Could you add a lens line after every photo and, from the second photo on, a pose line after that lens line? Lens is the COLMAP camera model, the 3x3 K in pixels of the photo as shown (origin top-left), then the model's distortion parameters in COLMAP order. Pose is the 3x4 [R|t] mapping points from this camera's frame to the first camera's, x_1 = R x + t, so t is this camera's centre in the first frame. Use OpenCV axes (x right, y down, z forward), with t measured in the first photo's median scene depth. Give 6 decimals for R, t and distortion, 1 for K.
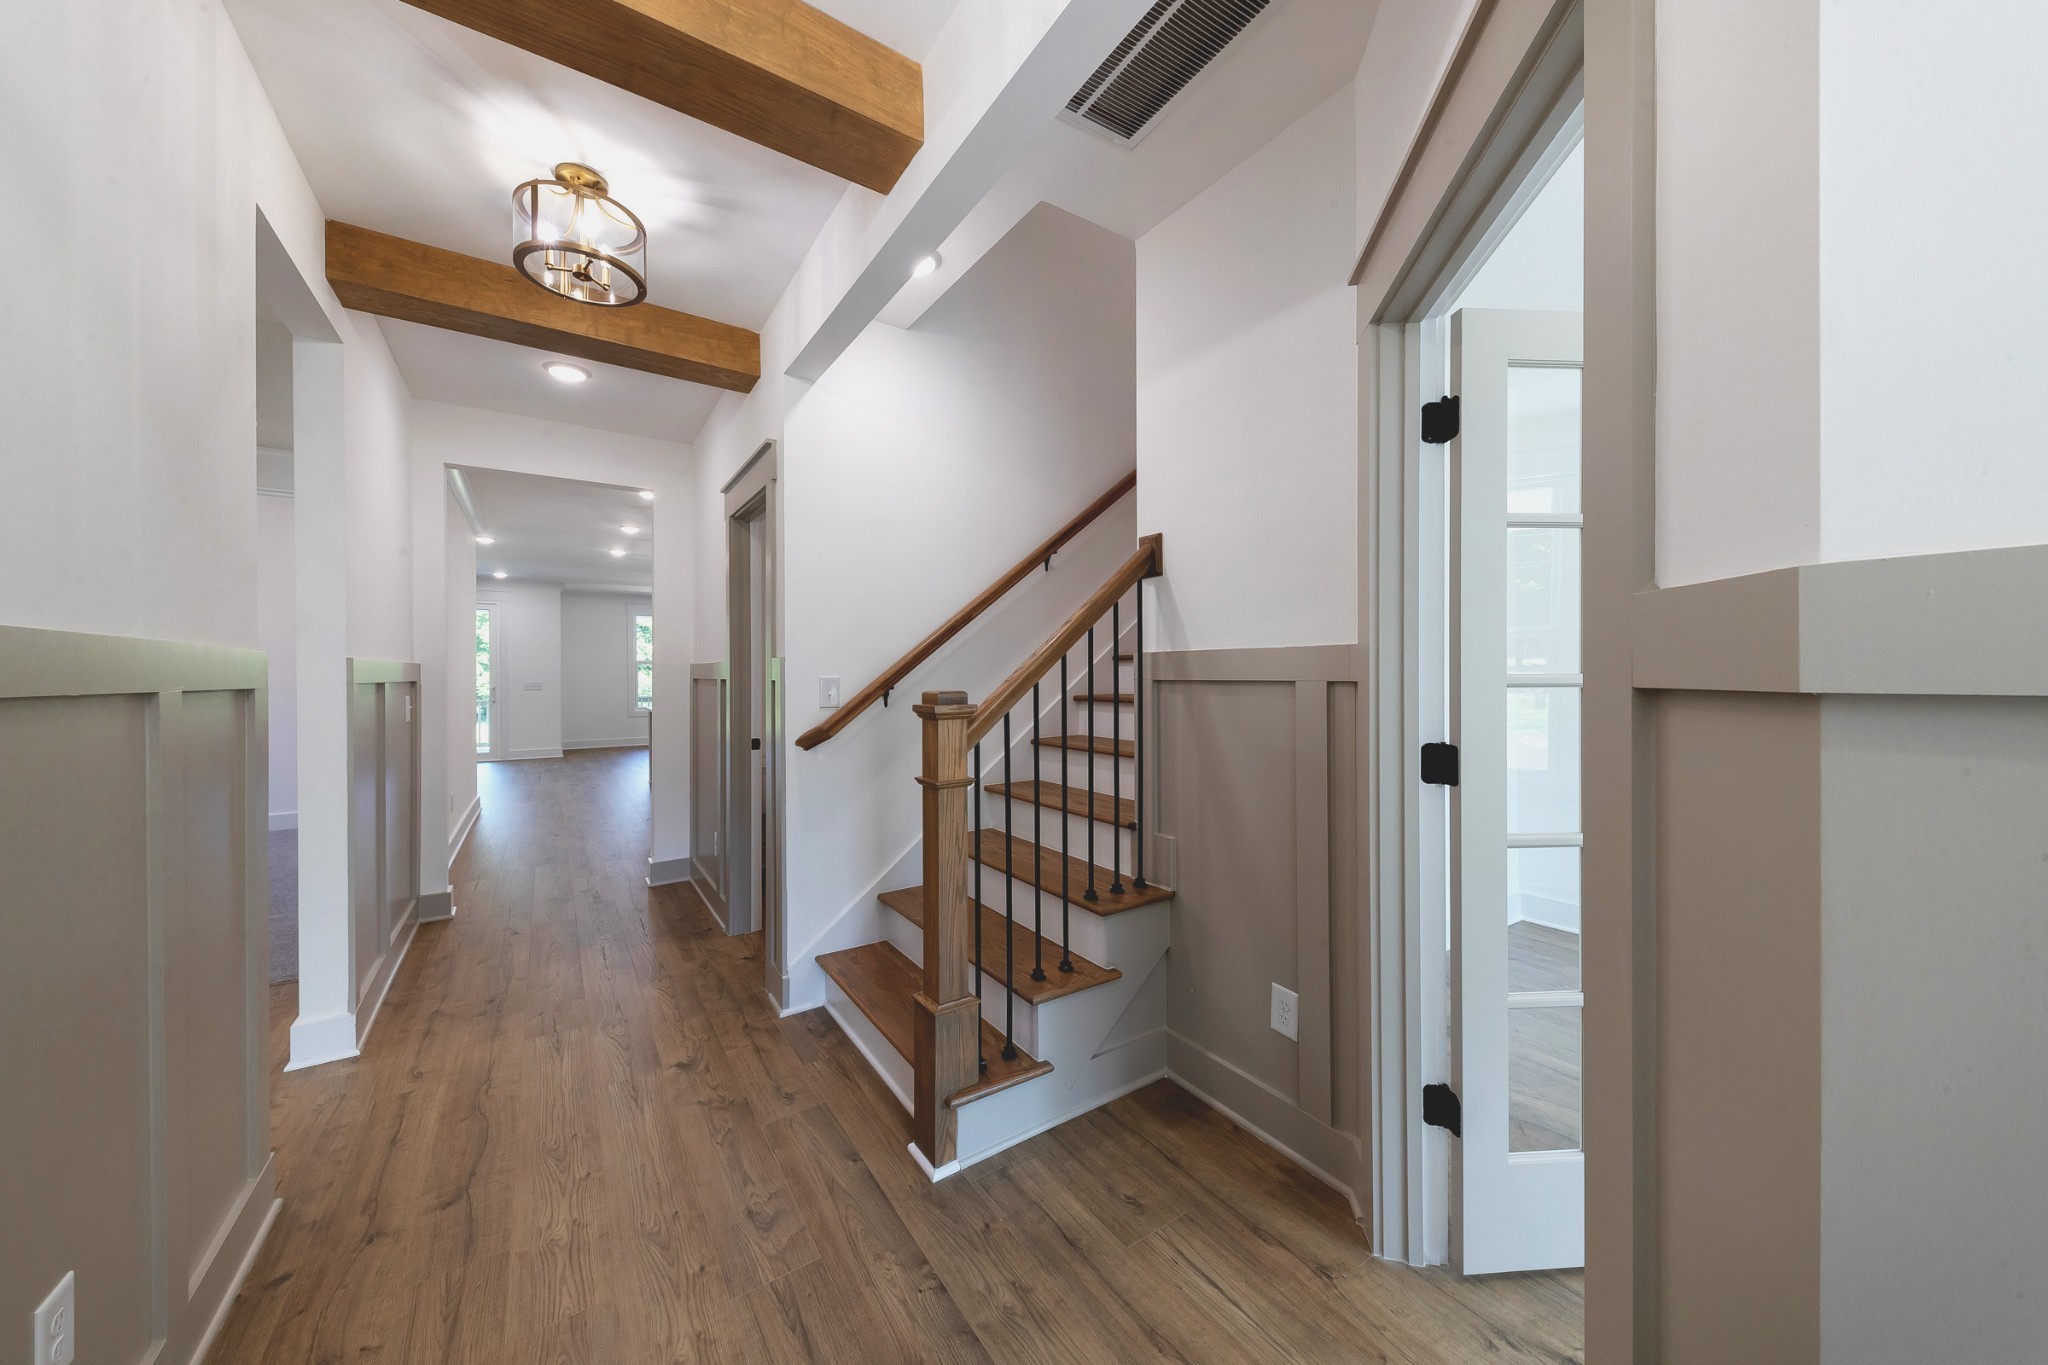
lens RADIAL K [[705.1, 0, 1027.8], [0, 705.1, 673.9], [0, 0, 1]] dist [0.011169, -0.000236]
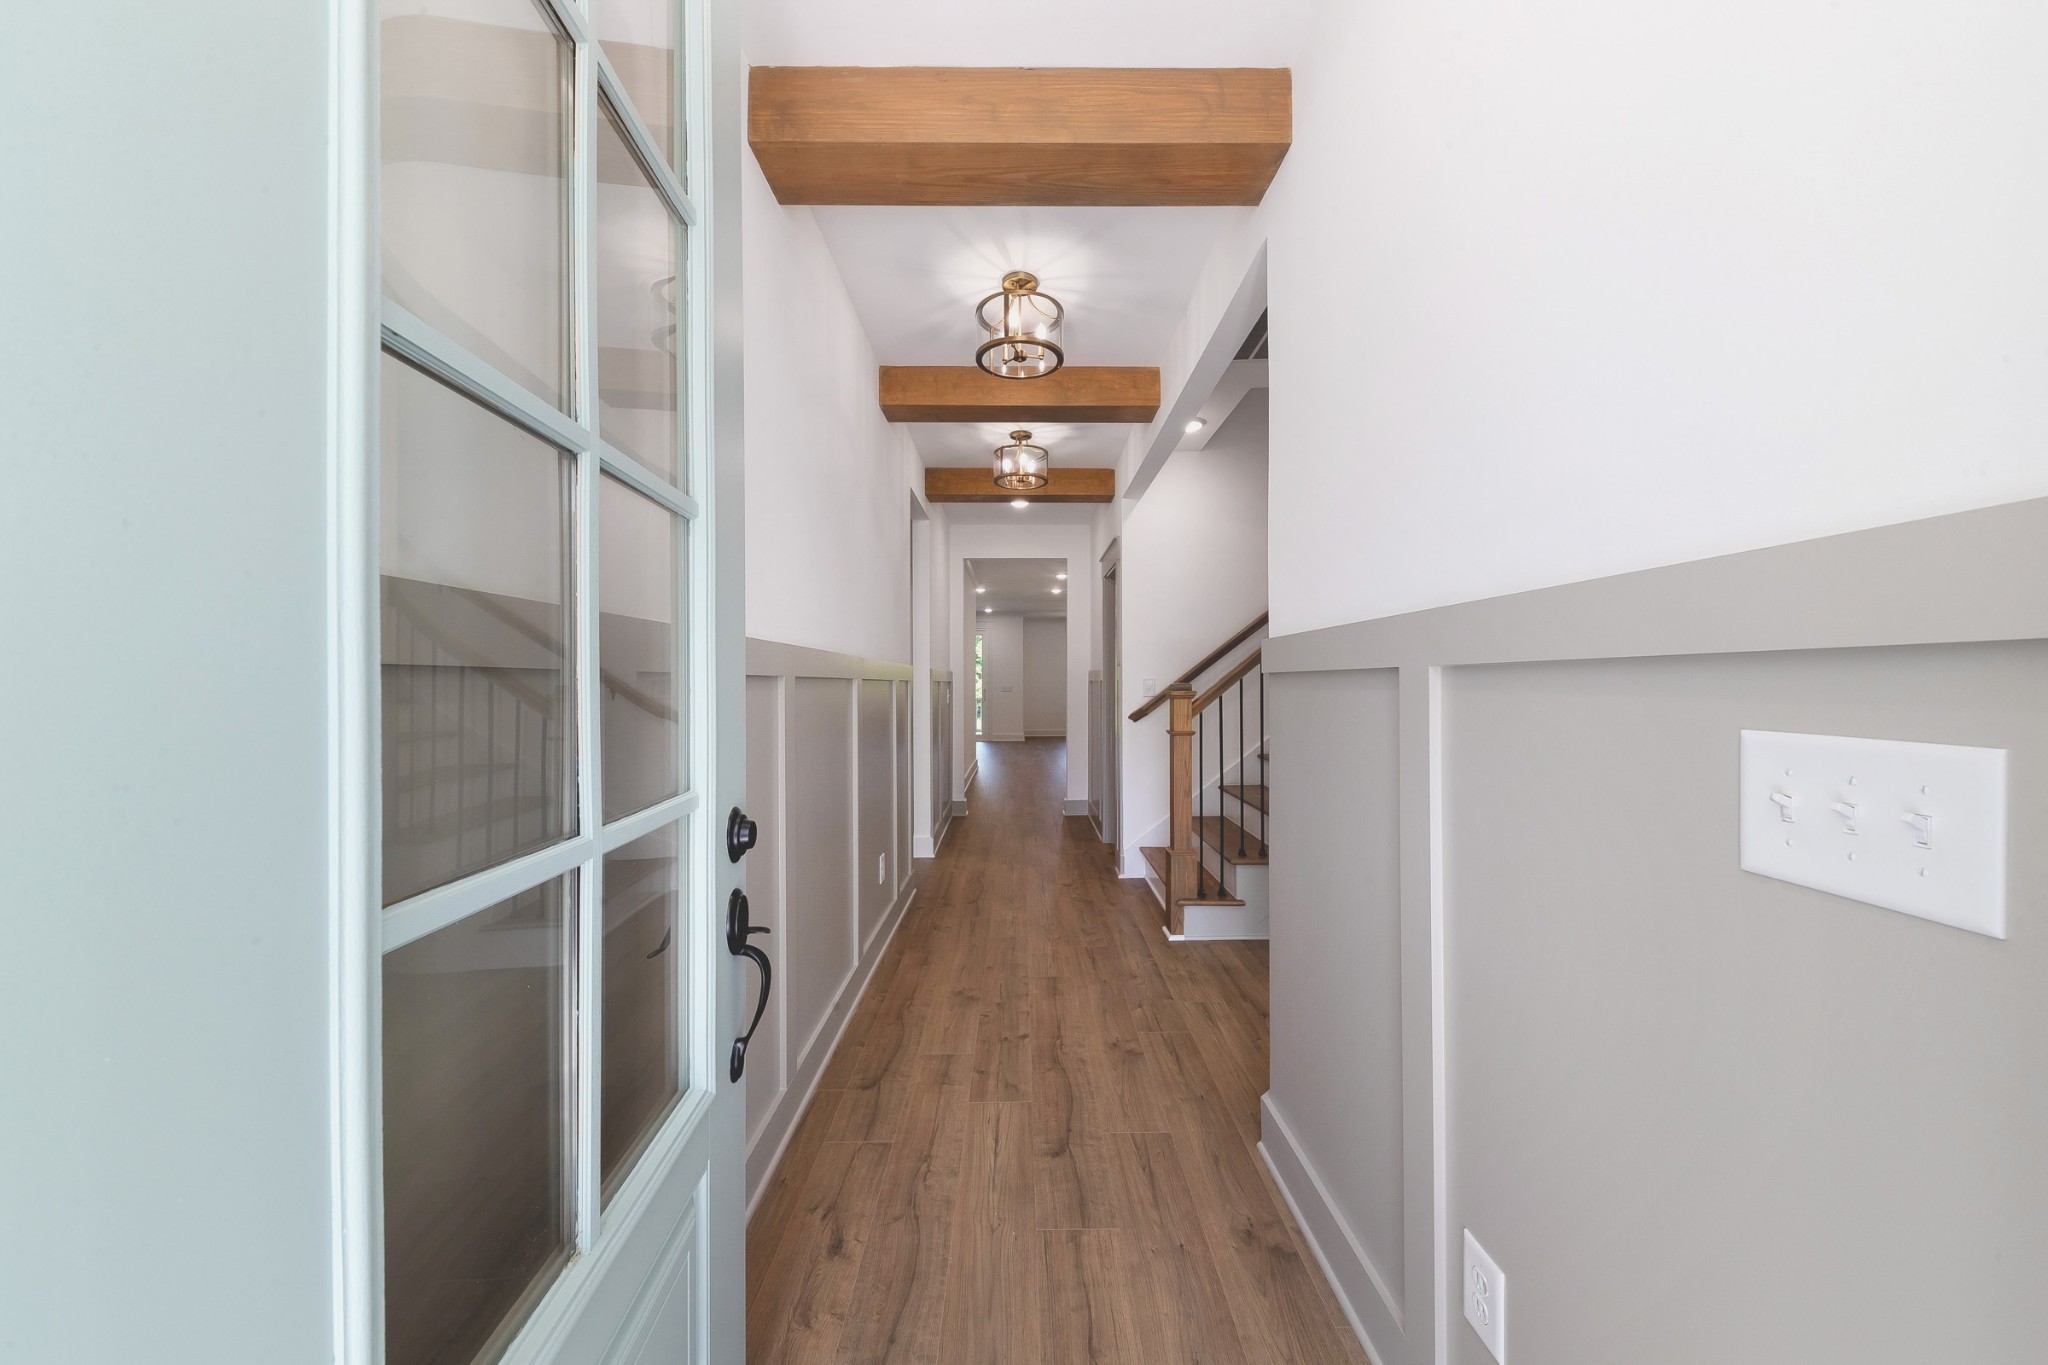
lens RADIAL K [[705.1, 0, 1024.3], [0, 705.1, 682.6], [0, 0, 1]] dist [0.011169, -0.000236]
pose [[0.831773, 0.002087, -0.555112, 0.400052], [-0.002172, 0.999998, 0.000506, 0.015823], [0.555112, 0.000785, 0.831775, -0.535298]]
